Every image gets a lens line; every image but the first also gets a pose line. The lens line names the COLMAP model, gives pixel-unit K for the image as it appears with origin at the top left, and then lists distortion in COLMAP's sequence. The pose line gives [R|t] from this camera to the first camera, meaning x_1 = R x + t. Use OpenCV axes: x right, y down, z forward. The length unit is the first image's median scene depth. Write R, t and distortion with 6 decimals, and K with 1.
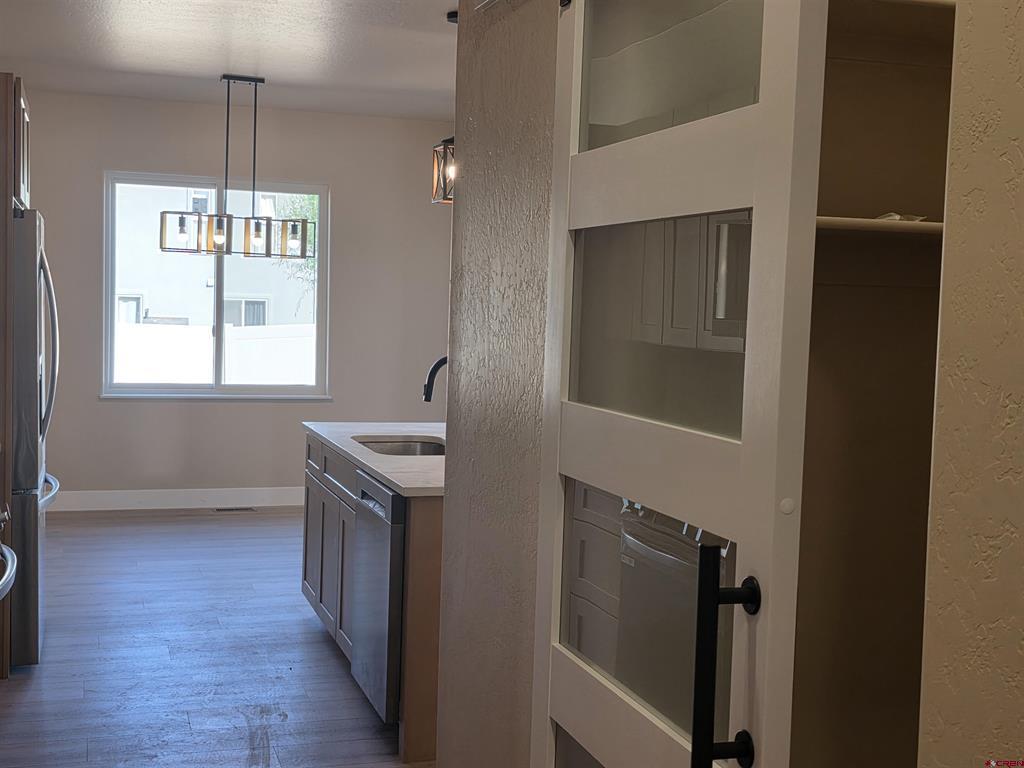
lens RADIAL K [[1337.2, 0, 533.0], [0, 1337.2, 379.5], [0, 0, 1]] dist [0.098553, 0.000000]
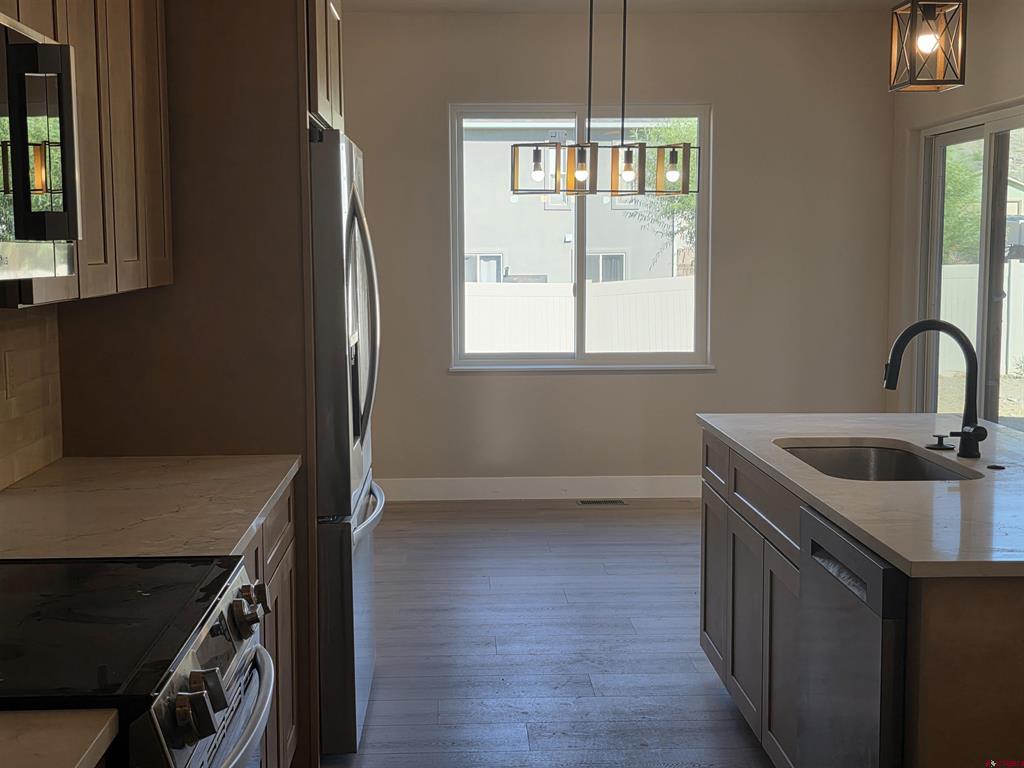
lens RADIAL K [[1337.2, 0, 513.1], [0, 1337.2, 385.5], [0, 0, 1]] dist [0.098553, 0.000000]
pose [[0.961678, -0.005352, -0.274130, -0.063744], [0.016224, 0.999168, 0.037411, -0.011404], [0.273701, -0.040425, 0.960965, 0.255563]]
